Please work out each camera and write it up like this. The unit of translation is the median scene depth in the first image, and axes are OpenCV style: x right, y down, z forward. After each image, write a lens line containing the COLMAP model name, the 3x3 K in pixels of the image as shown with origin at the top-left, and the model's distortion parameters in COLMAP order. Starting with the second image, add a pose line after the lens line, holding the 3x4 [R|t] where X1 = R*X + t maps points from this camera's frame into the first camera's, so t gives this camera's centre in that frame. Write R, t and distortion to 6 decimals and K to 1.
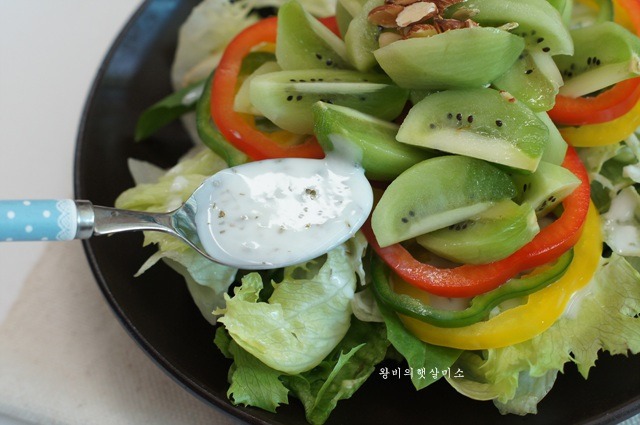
lens RADIAL K [[1492.0, 0, 321.8], [0, 1492.0, 211.2], [0, 0, 1]] dist [-0.189916, 0.000000]
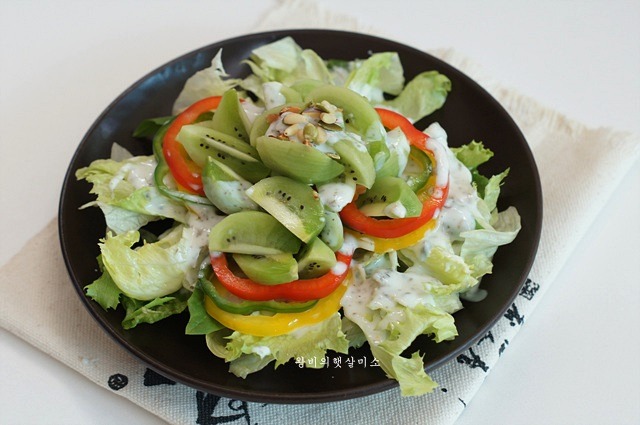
lens RADIAL K [[1492.0, 0, 325.1], [0, 1492.0, 217.6], [0, 0, 1]] dist [-0.189916, 0.000000]
pose [[0.897283, 0.401585, -0.183337, 0.436428], [-0.410910, 0.911563, -0.014359, -0.035681], [0.161356, 0.088219, 0.982945, -0.574781]]
